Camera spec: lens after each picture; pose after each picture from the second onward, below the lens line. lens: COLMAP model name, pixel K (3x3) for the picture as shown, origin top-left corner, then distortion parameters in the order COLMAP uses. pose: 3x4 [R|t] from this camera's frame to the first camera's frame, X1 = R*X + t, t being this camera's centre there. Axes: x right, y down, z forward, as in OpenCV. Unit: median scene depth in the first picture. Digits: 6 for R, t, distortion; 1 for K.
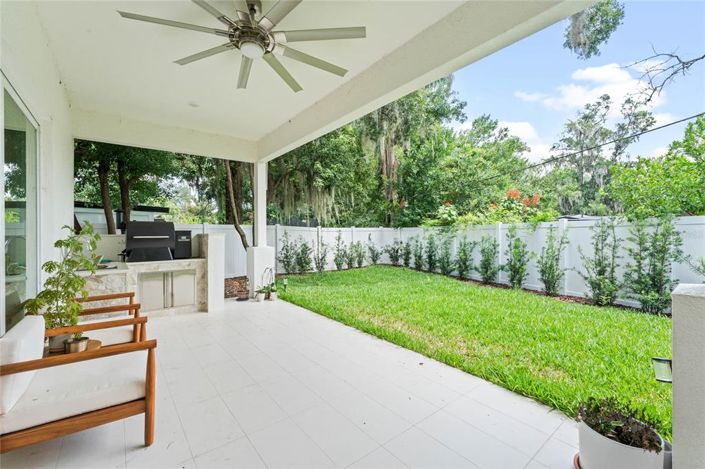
lens RADIAL K [[293.0, 0, 354.3], [0, 293.0, 231.4], [0, 0, 1]] dist [-0.001178, 0.000238]
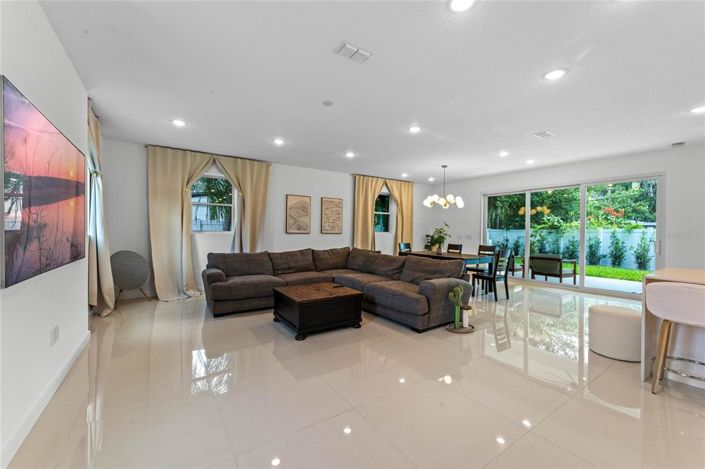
lens RADIAL K [[288.8, 0, 350.5], [0, 288.8, 232.5], [0, 0, 1]] dist [-0.004203, -0.000044]
pose [[0.996478, 0.021221, -0.081131, -0.823586], [-0.020460, 0.999739, 0.010201, 0.005468], [0.081326, -0.008505, 0.996651, -0.755151]]
